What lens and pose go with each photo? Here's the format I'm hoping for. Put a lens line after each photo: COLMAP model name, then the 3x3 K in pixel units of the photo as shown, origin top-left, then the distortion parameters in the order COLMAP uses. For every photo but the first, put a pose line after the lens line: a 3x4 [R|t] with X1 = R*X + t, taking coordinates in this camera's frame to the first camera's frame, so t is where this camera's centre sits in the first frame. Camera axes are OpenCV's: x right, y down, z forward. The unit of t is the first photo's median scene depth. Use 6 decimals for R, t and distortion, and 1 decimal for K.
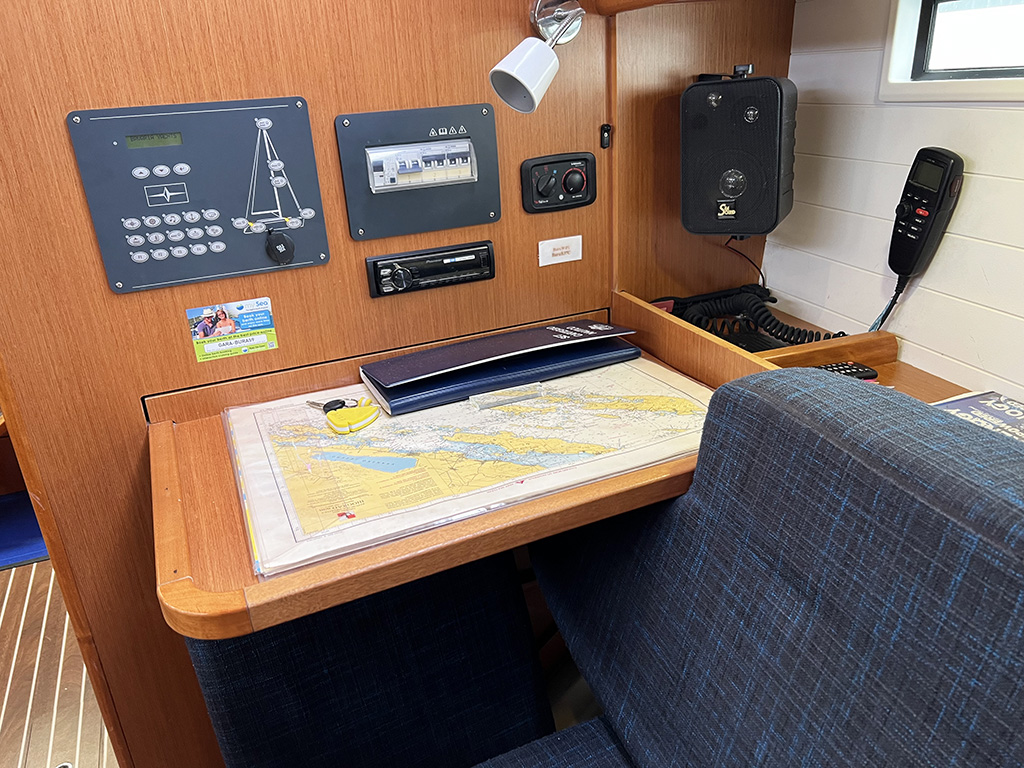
lens RADIAL K [[818.8, 0, 514.0], [0, 818.8, 383.4], [0, 0, 1]] dist [0.007602, -0.019360]
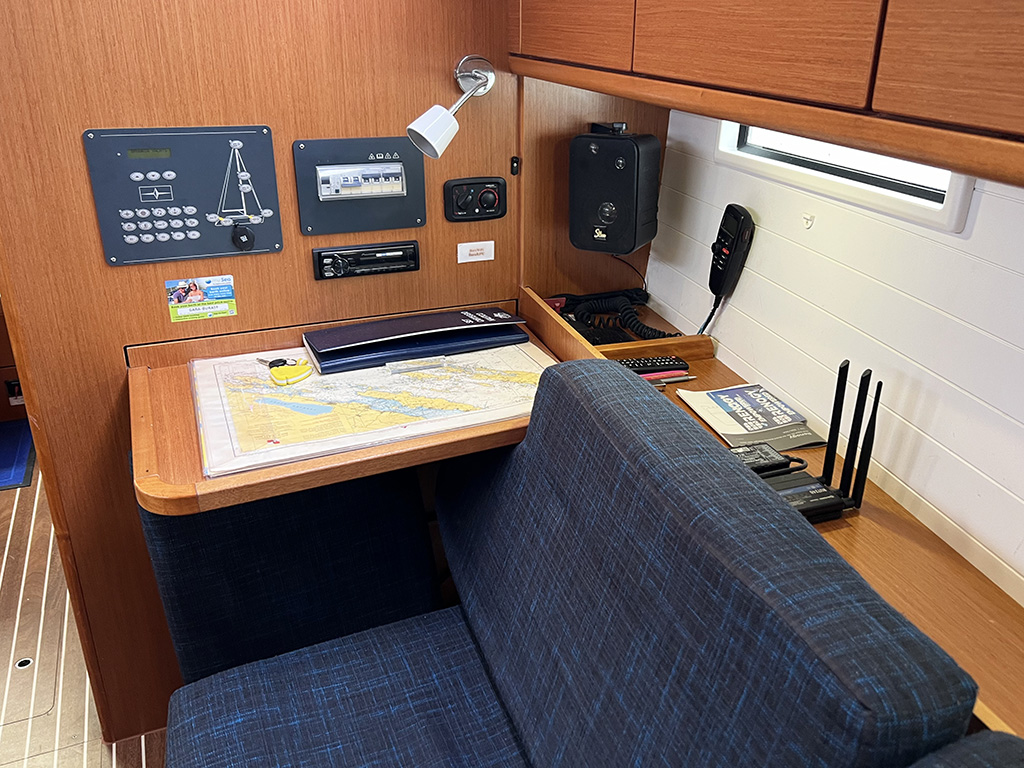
lens RADIAL K [[818.8, 0, 557.7], [0, 818.8, 357.0], [0, 0, 1]] dist [0.007602, -0.019360]
pose [[0.994536, 0.067881, 0.079314, 0.117942], [-0.068053, 0.997682, -0.000535, -0.012107], [-0.079166, -0.004866, 0.996850, -0.327821]]
